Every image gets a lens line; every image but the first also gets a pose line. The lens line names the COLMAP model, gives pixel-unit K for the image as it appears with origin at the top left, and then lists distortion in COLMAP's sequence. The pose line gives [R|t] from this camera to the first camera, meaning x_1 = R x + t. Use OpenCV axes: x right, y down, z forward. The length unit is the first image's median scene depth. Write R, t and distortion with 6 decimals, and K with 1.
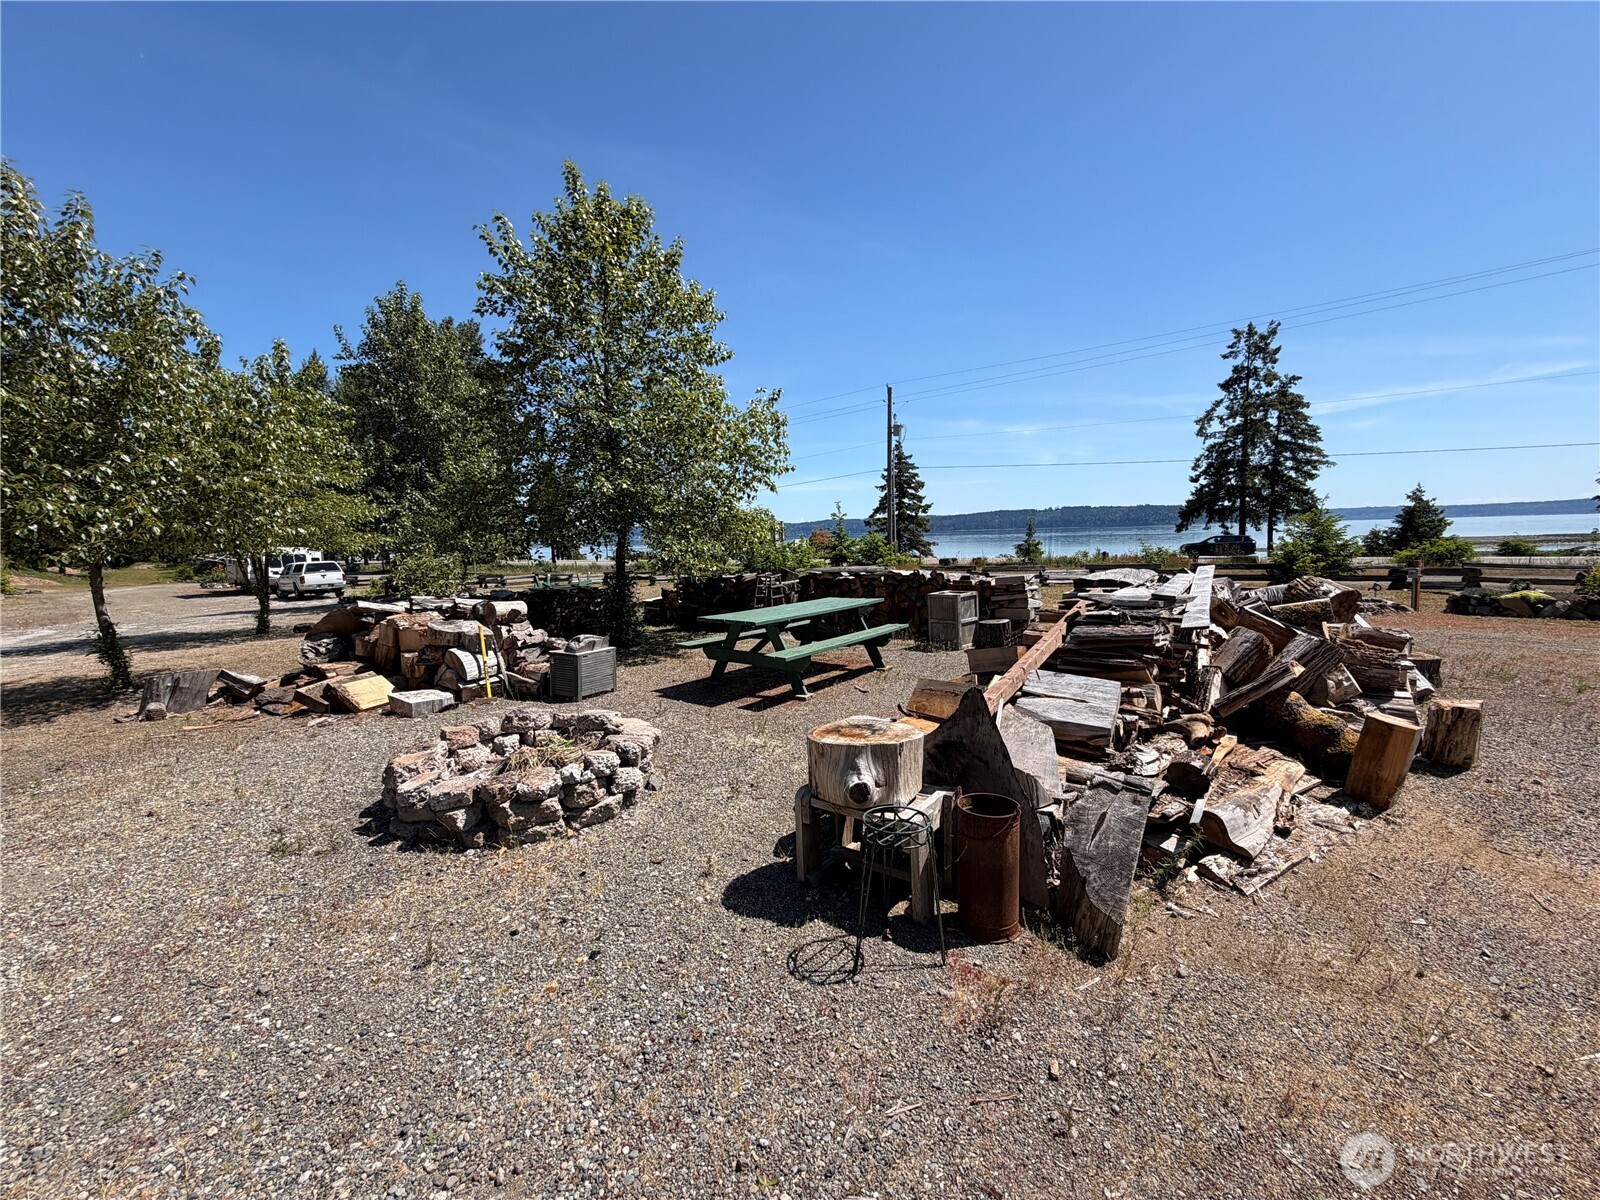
lens RADIAL K [[644.4, 0, 800.1], [0, 644.4, 599.7], [0, 0, 1]] dist [0.002951, -0.000051]
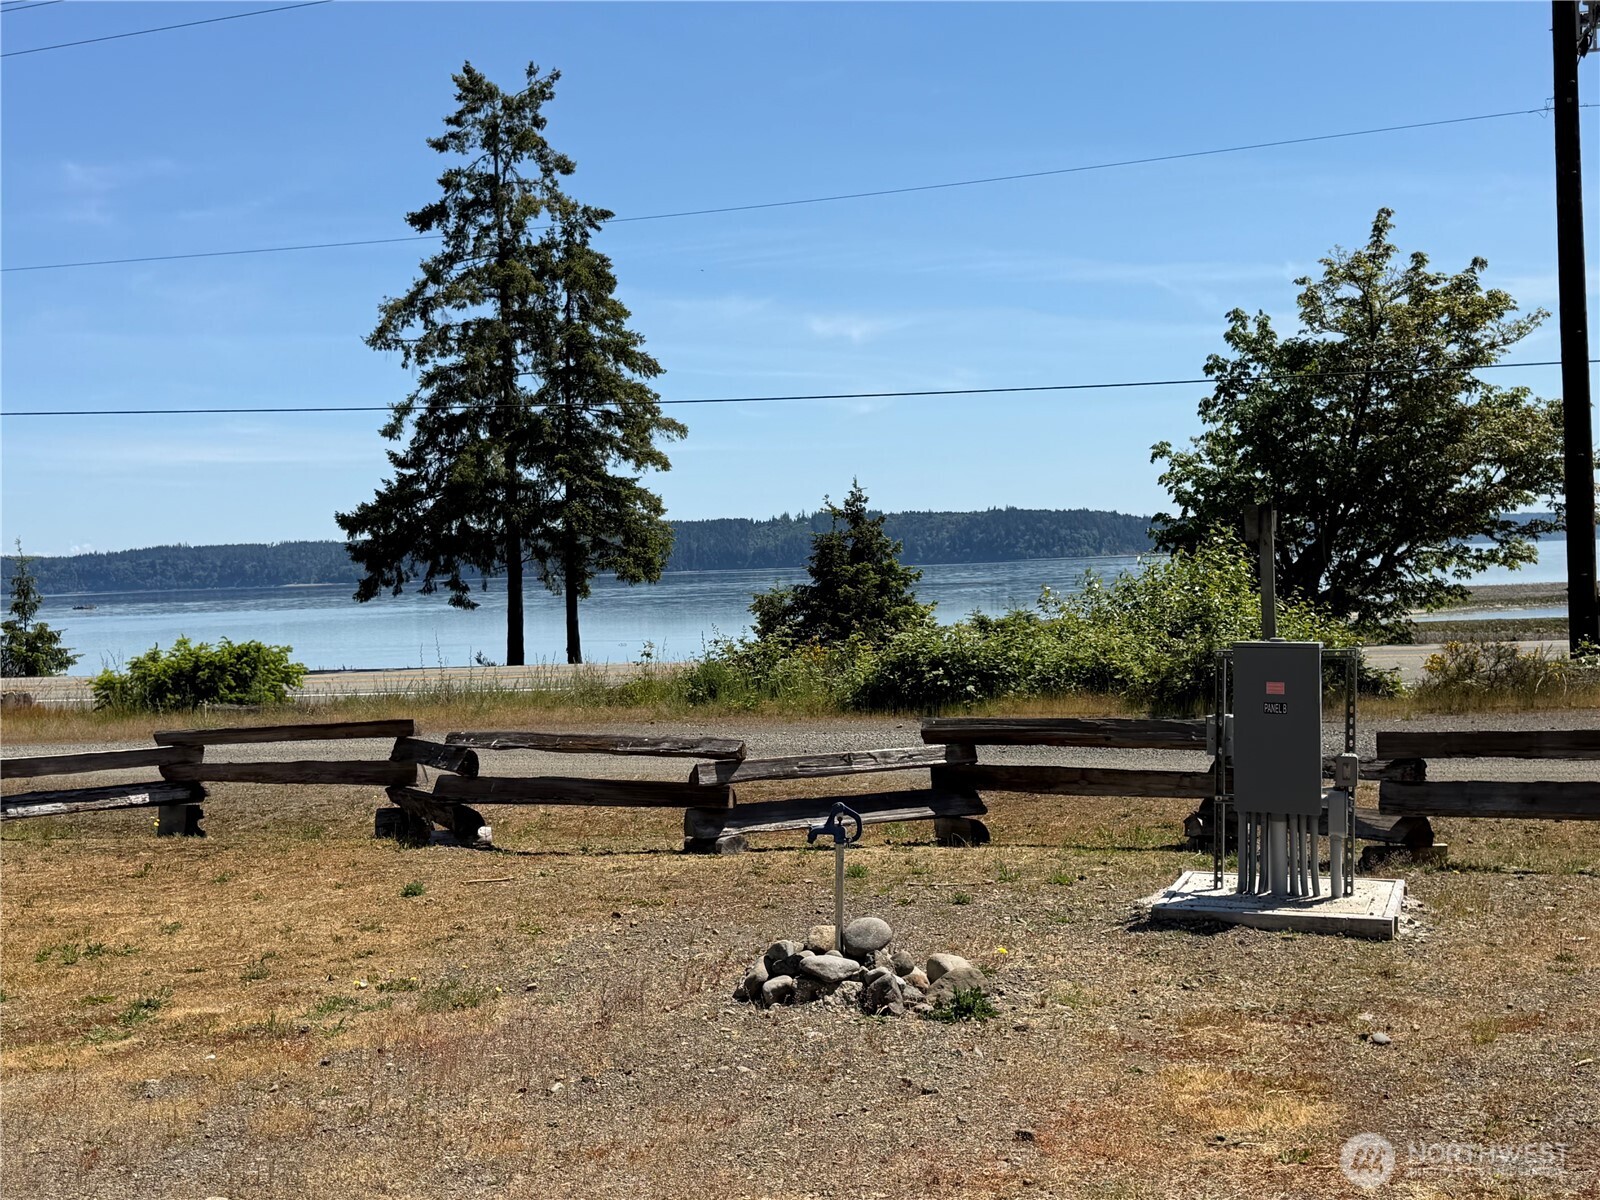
lens RADIAL K [[1831.6, 0, 794.8], [0, 1831.6, 606.3], [0, 0, 1]] dist [0.127572, 0.000000]
pose [[0.935865, -0.013436, 0.352102, 0.471049], [0.045163, 0.995604, -0.082049, -0.003087], [-0.349452, 0.092689, 0.932358, -0.079932]]
